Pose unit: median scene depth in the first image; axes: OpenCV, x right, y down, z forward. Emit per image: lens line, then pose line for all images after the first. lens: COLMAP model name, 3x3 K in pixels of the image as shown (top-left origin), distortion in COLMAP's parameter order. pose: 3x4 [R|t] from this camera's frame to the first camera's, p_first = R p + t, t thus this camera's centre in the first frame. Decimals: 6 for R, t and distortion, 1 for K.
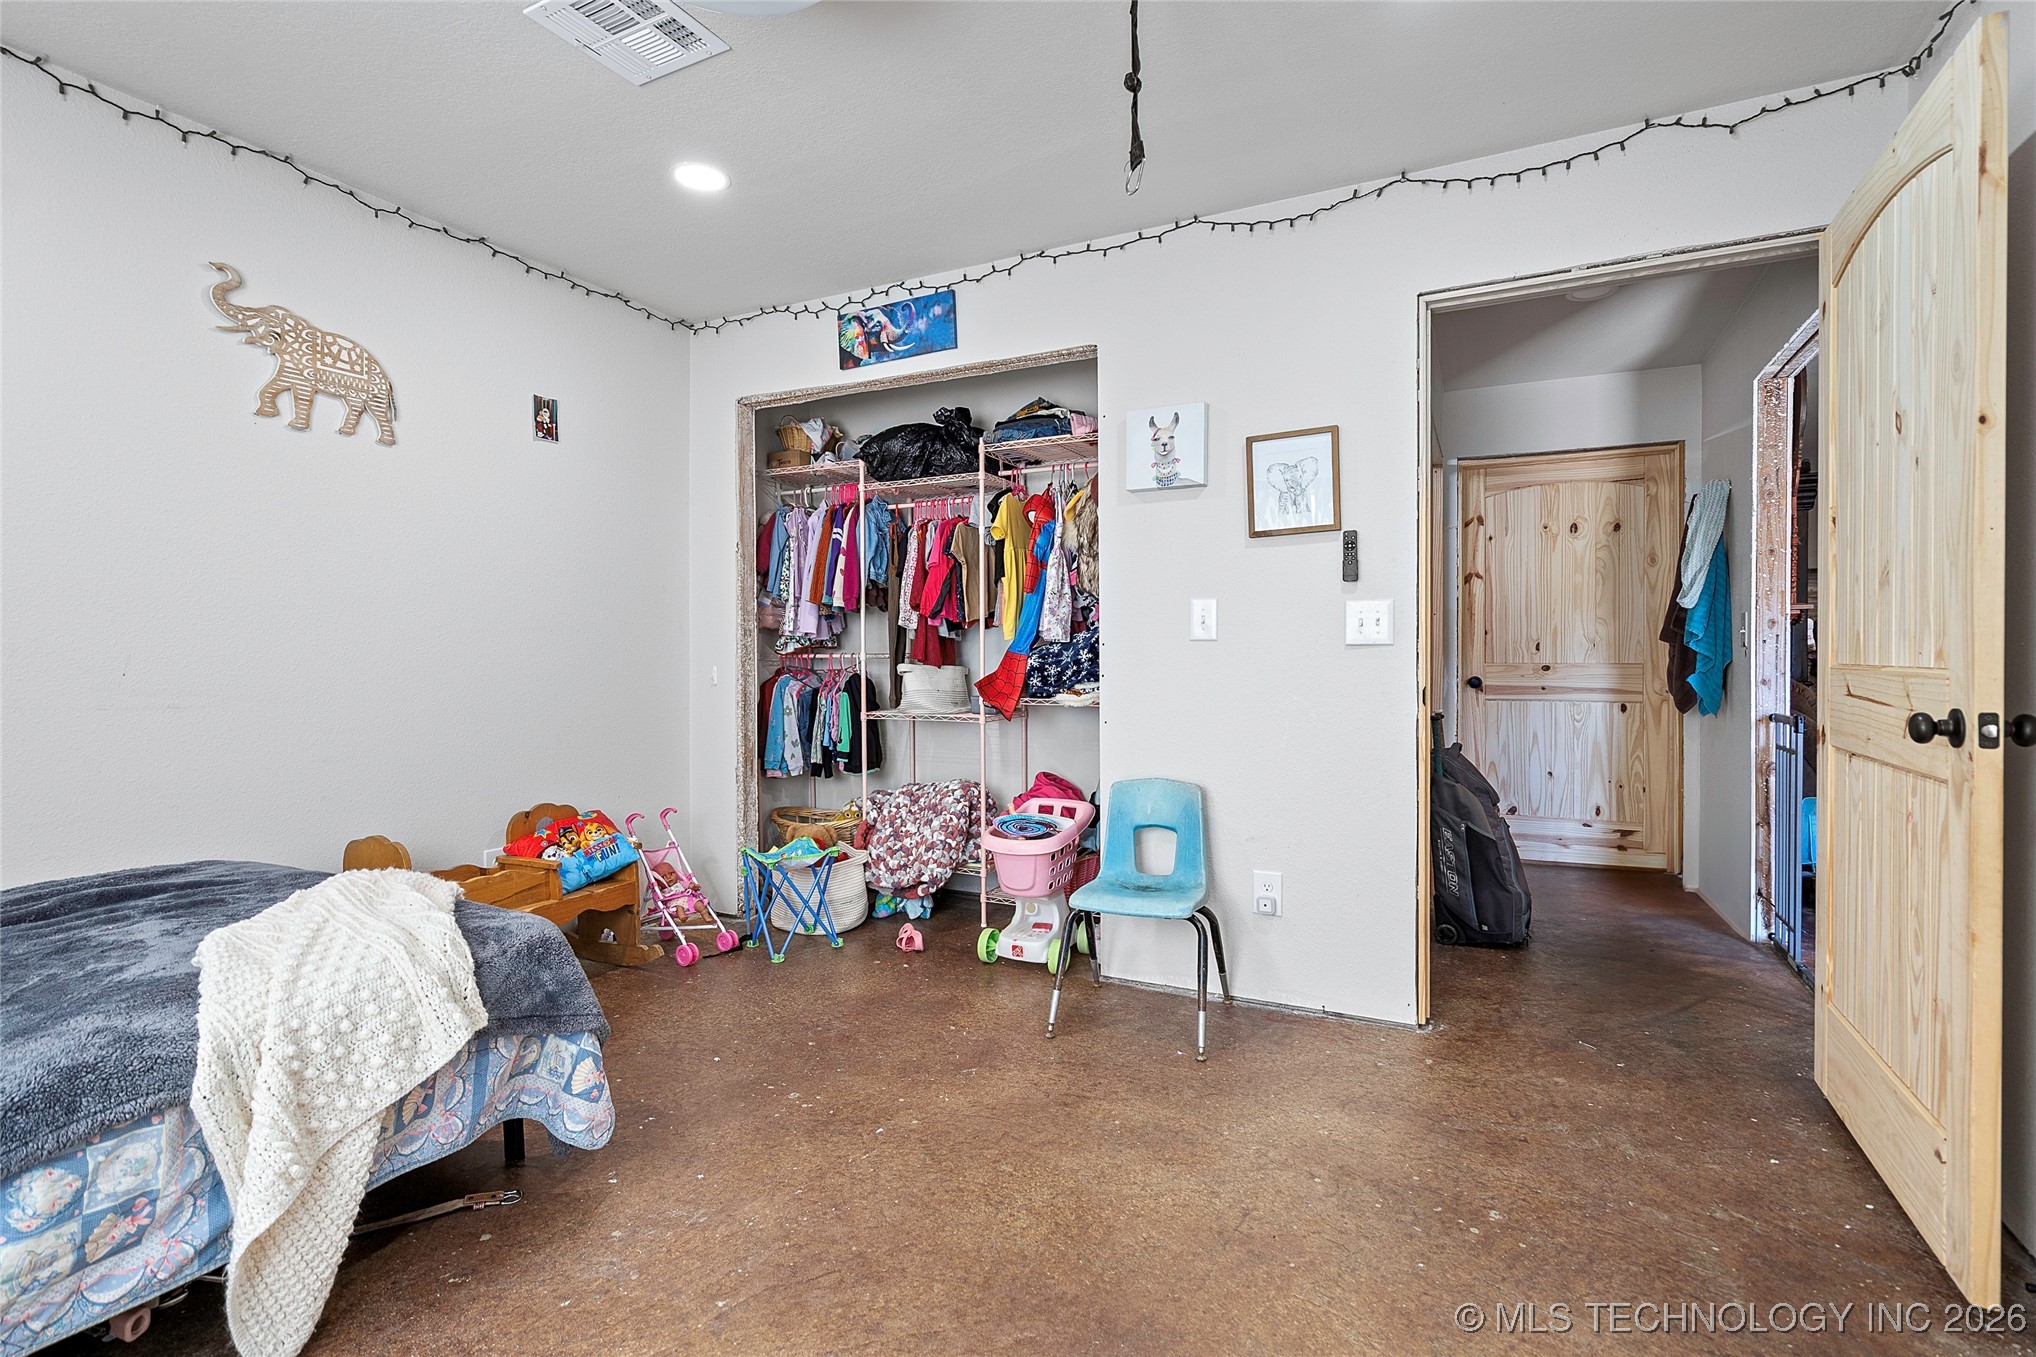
lens RADIAL K [[962.5, 0, 1018.0], [0, 962.5, 678.5], [0, 0, 1]] dist [0.001103, 0.000143]
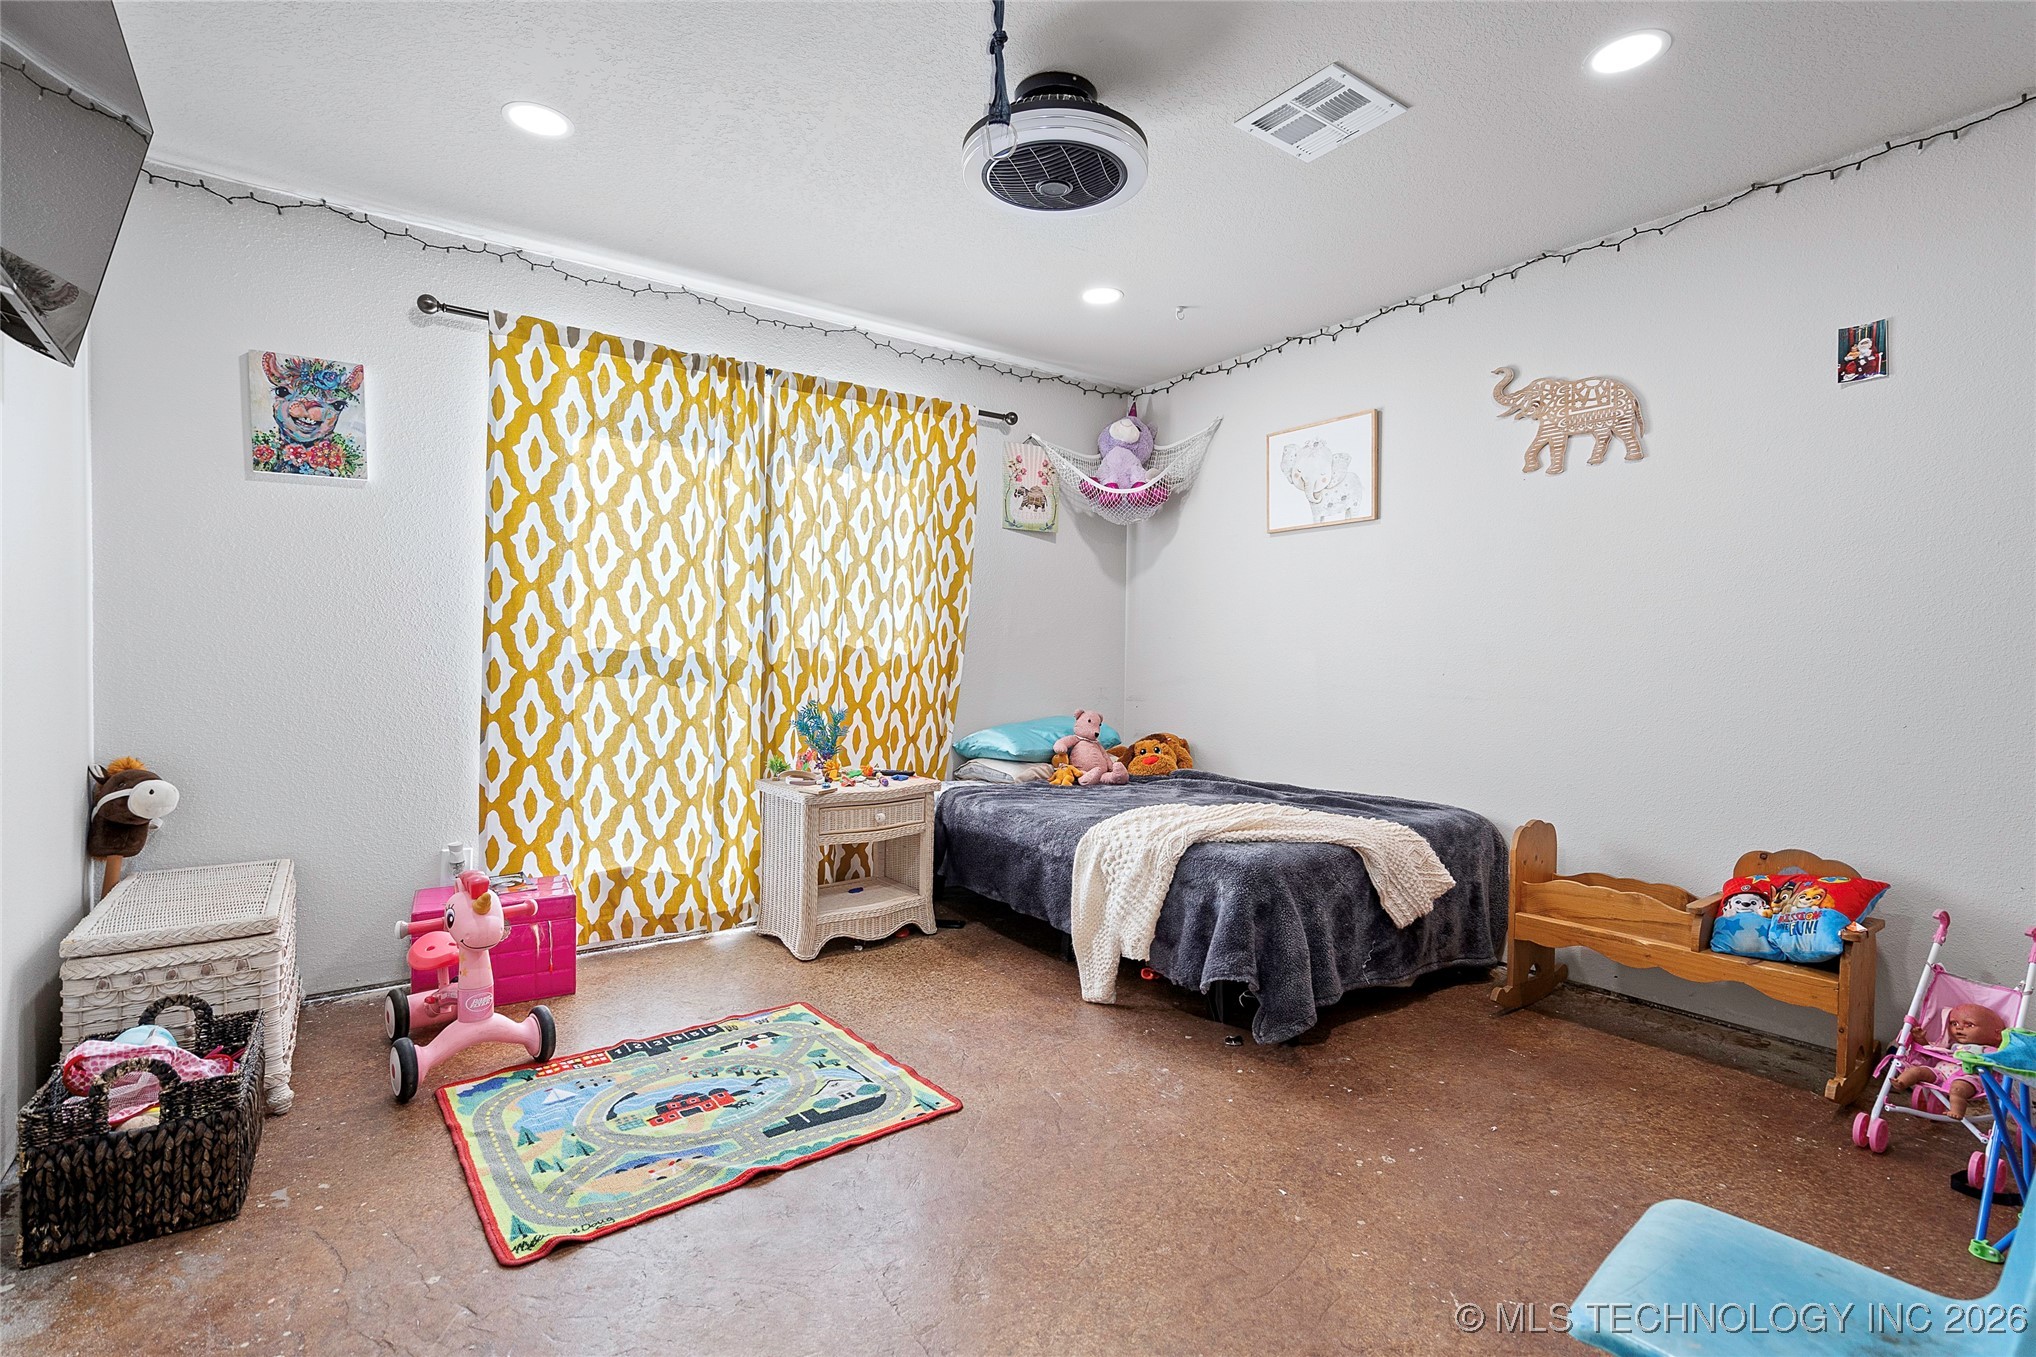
lens RADIAL K [[930.6, 0, 1018.0], [0, 930.6, 678.5], [0, 0, 1]] dist [-0.001450, -0.000206]
pose [[-0.448757, 0.022712, -0.893365, 0.569585], [-0.019652, 0.999184, 0.035274, -0.029251], [0.893438, 0.033386, -0.447945, 0.890750]]
